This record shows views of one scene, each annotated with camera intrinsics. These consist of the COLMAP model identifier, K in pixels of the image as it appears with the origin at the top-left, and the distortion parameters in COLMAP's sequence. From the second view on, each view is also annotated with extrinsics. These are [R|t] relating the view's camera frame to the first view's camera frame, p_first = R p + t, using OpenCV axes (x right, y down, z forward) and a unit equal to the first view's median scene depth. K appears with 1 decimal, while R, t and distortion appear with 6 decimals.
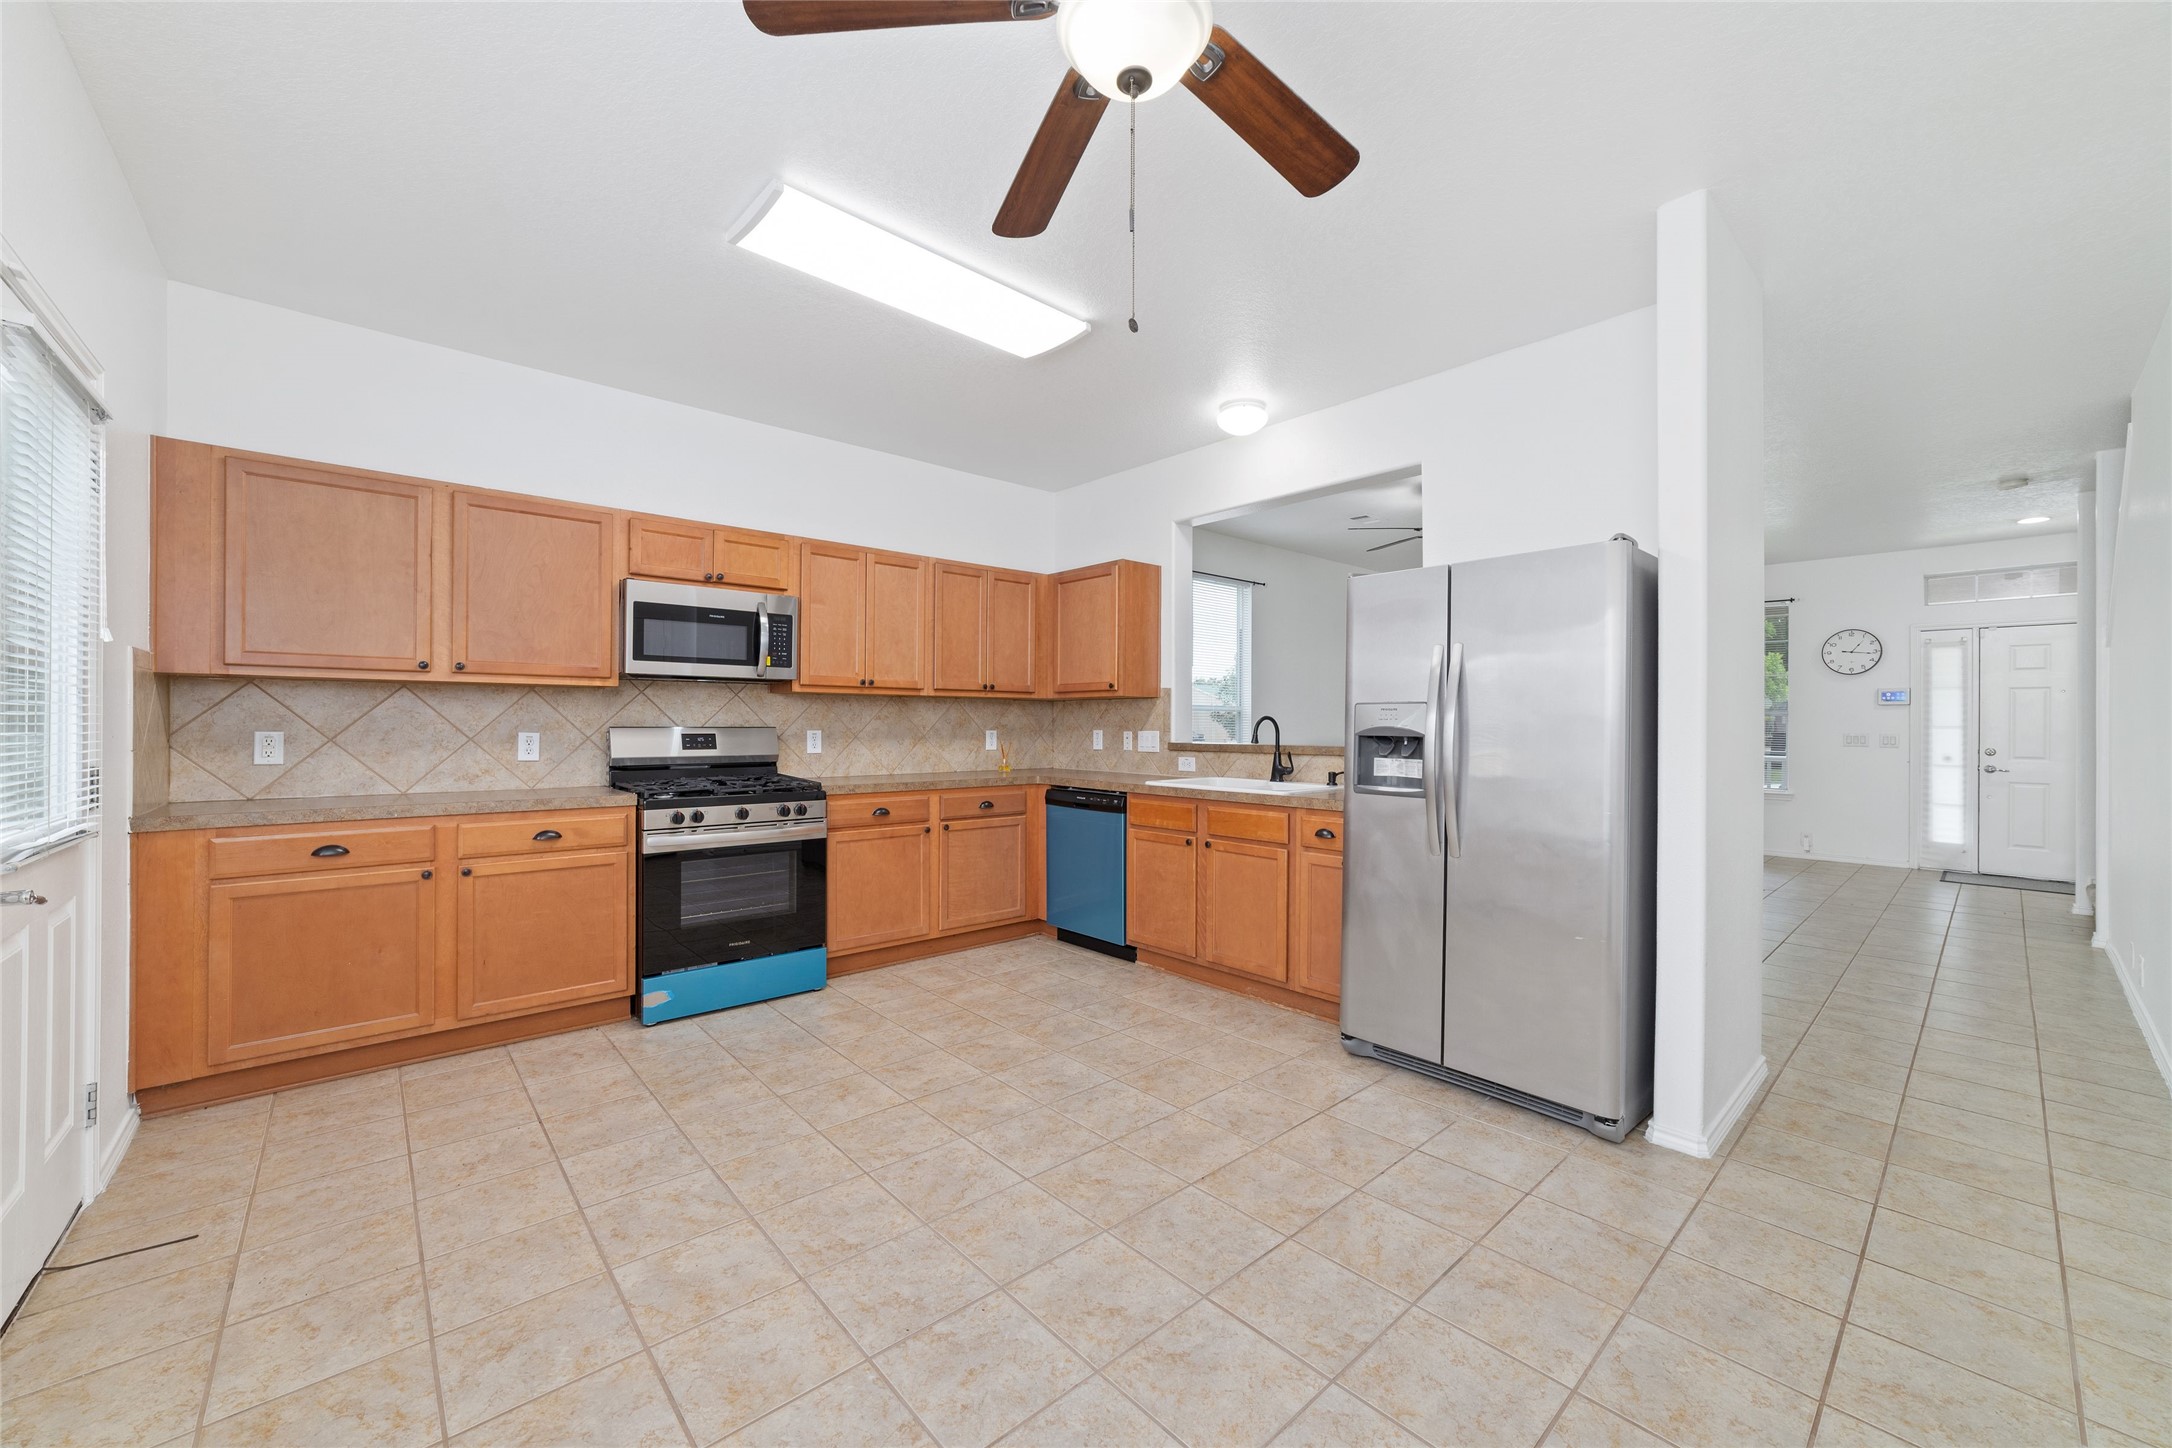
lens RADIAL K [[831.5, 0, 1097.9], [0, 831.5, 724.0], [0, 0, 1]] dist [-0.014156, 0.002302]
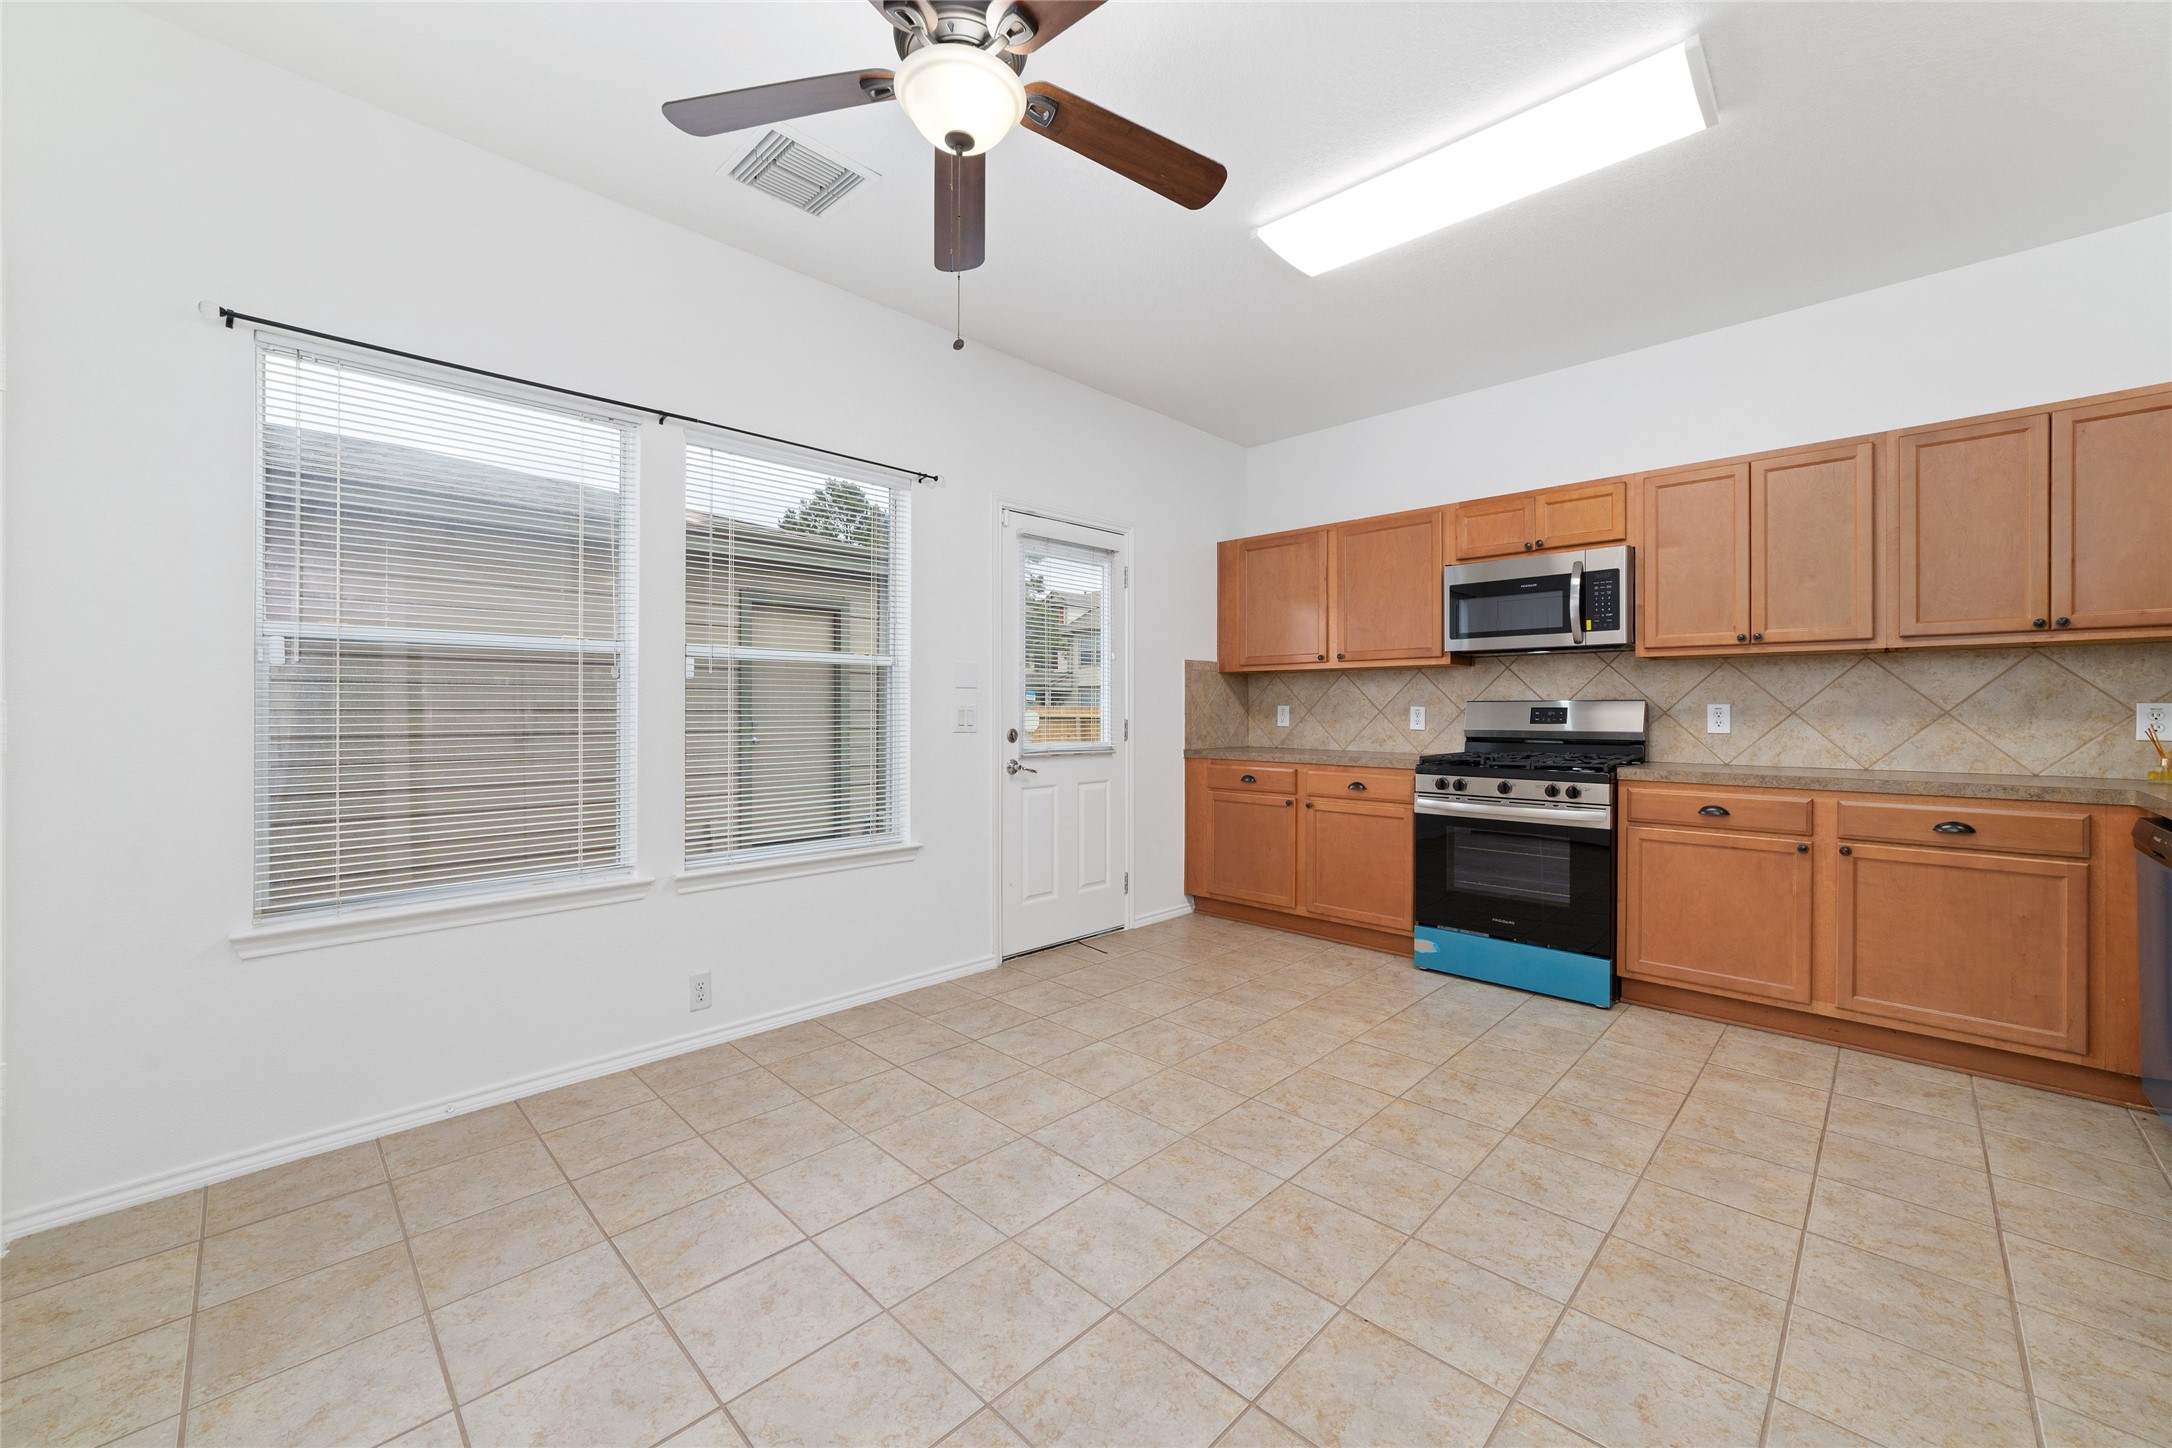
lens RADIAL K [[831.5, 0, 1082.9], [0, 831.5, 702.3], [0, 0, 1]] dist [-0.014156, 0.002302]
pose [[0.060490, -0.014488, -0.998064, 0.523389], [-0.000817, 0.999894, -0.014564, 0.023530], [0.998168, 0.001696, 0.060472, 0.461344]]
